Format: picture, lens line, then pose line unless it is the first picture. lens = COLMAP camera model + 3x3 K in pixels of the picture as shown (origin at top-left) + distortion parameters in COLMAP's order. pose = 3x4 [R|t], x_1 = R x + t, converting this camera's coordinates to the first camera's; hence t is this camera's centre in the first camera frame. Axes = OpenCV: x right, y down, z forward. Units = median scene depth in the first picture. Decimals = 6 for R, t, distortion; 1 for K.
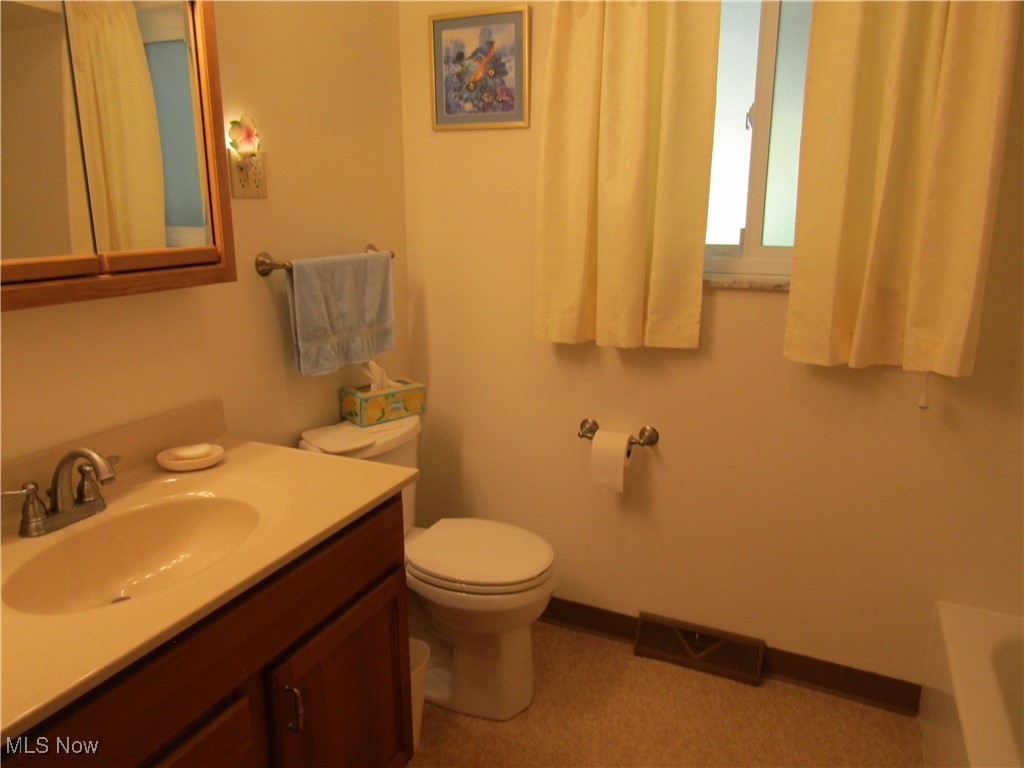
lens RADIAL K [[727.0, 0, 508.9], [0, 727.0, 384.8], [0, 0, 1]] dist [-0.029273, 0.016685]
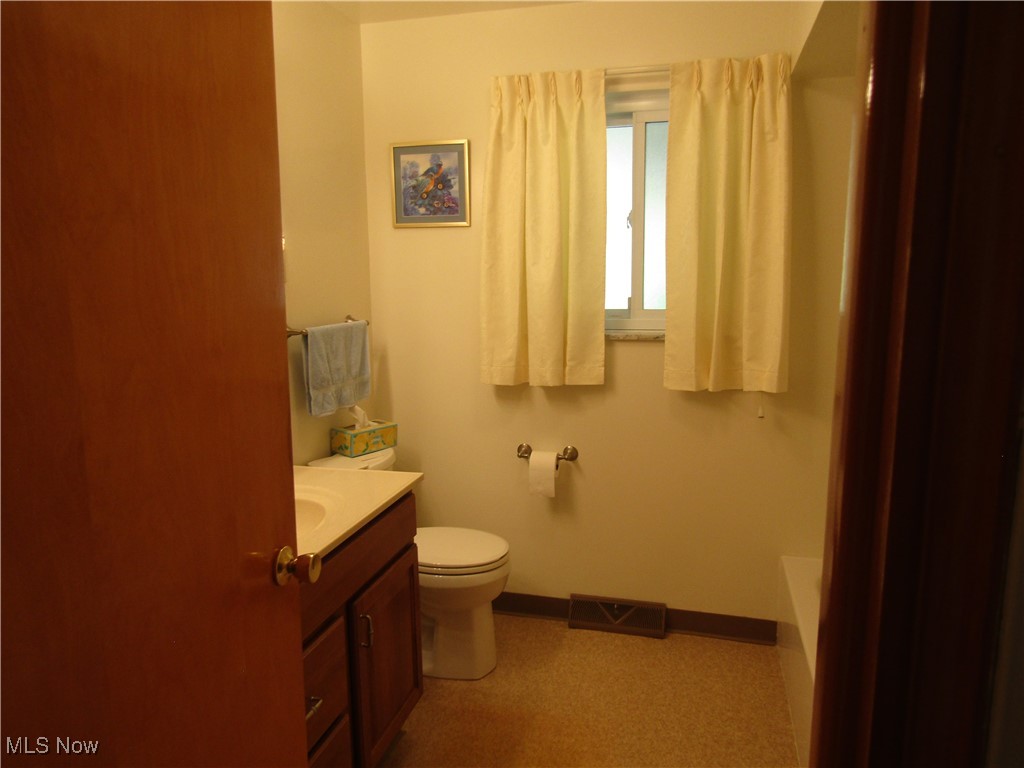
lens RADIAL K [[727.0, 0, 513.3], [0, 727.0, 383.8], [0, 0, 1]] dist [-0.029273, 0.016685]
pose [[0.984524, -0.039116, 0.170828, -0.141696], [0.054757, 0.994629, -0.087829, 0.059325], [-0.166475, 0.095823, 0.981379, -0.317216]]
